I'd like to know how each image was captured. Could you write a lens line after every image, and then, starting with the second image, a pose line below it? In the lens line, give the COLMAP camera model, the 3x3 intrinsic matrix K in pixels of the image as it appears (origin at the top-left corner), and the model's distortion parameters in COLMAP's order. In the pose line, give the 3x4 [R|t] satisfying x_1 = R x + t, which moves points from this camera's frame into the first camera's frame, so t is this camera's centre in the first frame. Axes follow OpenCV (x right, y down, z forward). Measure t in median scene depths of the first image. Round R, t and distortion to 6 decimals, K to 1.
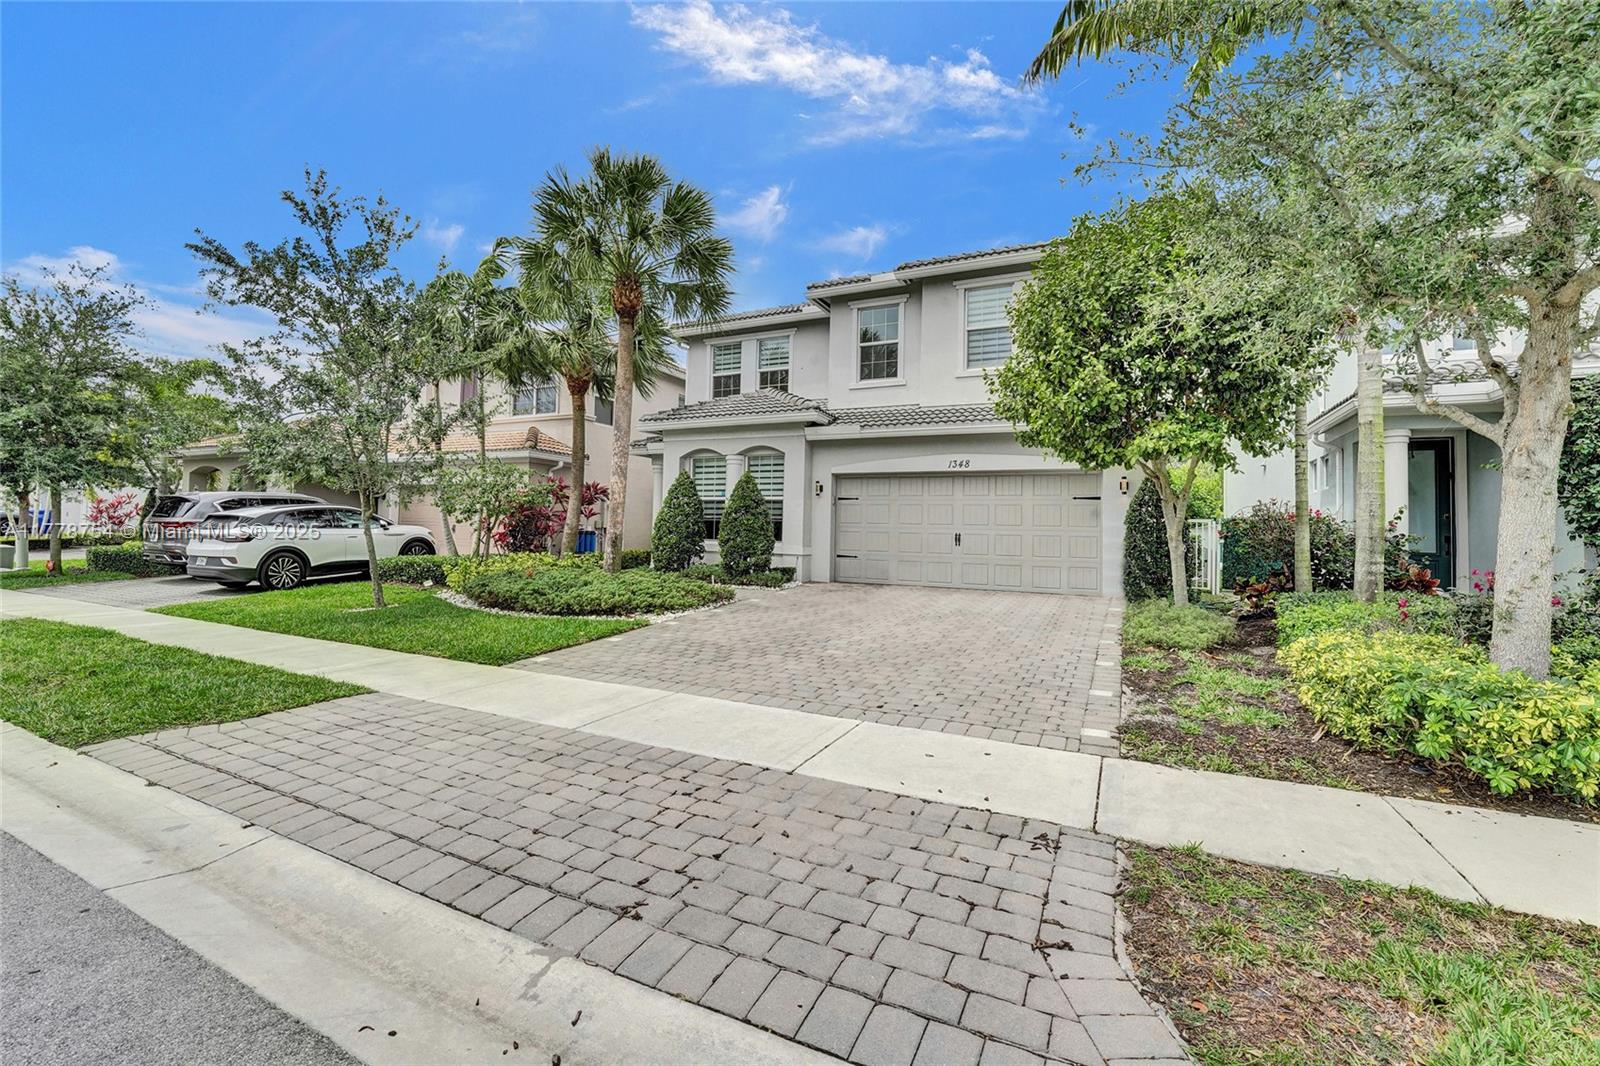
lens RADIAL K [[661.2, 0, 800.7], [0, 661.2, 520.1], [0, 0, 1]] dist [0.000636, 0.000013]
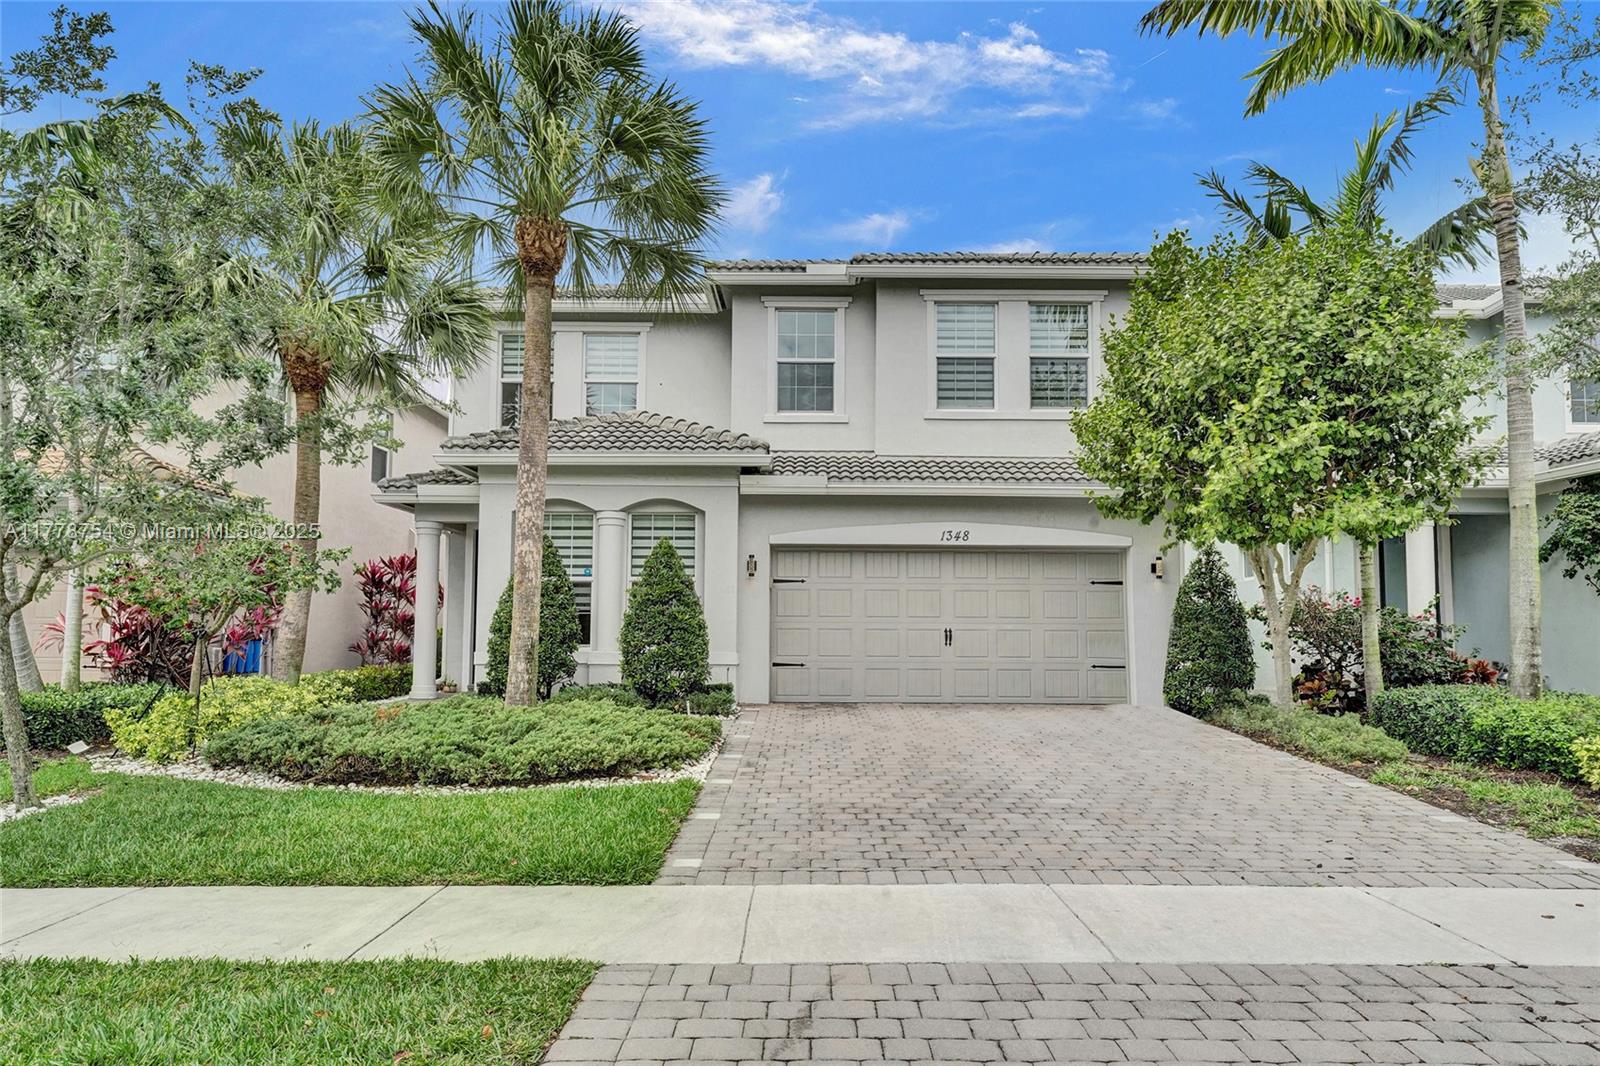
lens RADIAL K [[930.7, 0, 801.4], [0, 930.7, 592.5], [0, 0, 1]] dist [0.006221, 0.000641]
pose [[0.901416, 0.000917, 0.432952, -0.345247], [0.007288, 0.999824, -0.017292, -0.003562], [-0.432892, 0.018743, 0.901251, 0.122849]]
